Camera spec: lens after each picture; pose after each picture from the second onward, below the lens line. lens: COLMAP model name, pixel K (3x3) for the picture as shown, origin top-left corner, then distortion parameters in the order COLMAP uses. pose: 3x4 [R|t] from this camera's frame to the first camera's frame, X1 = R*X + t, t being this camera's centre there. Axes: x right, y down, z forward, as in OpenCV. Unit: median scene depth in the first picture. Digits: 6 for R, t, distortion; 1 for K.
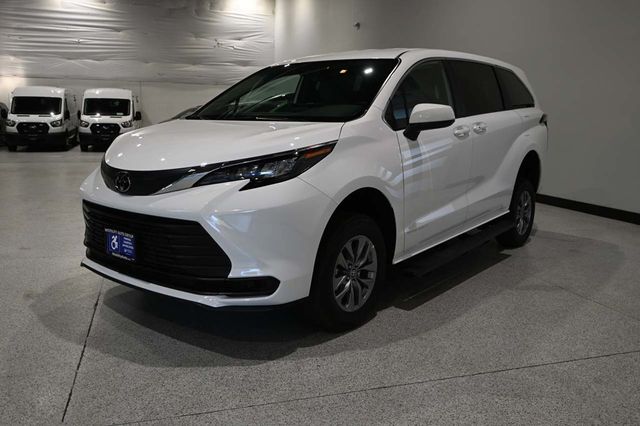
lens RADIAL K [[545.9, 0, 318.4], [0, 545.9, 214.1], [0, 0, 1]] dist [-0.014404, -0.003319]
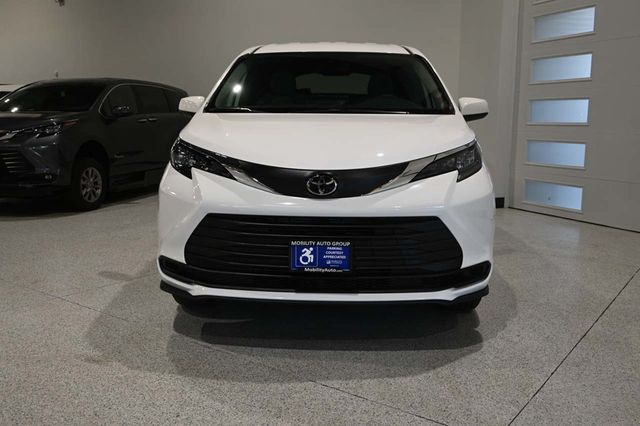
lens RADIAL K [[616.5, 0, 322.0], [0, 616.5, 213.6], [0, 0, 1]] dist [-0.024944, 0.000000]
pose [[0.785631, -0.097915, 0.610898, -0.953264], [0.101450, 0.994420, 0.028918, -0.039797], [-0.610321, 0.039257, 0.791181, 0.225918]]
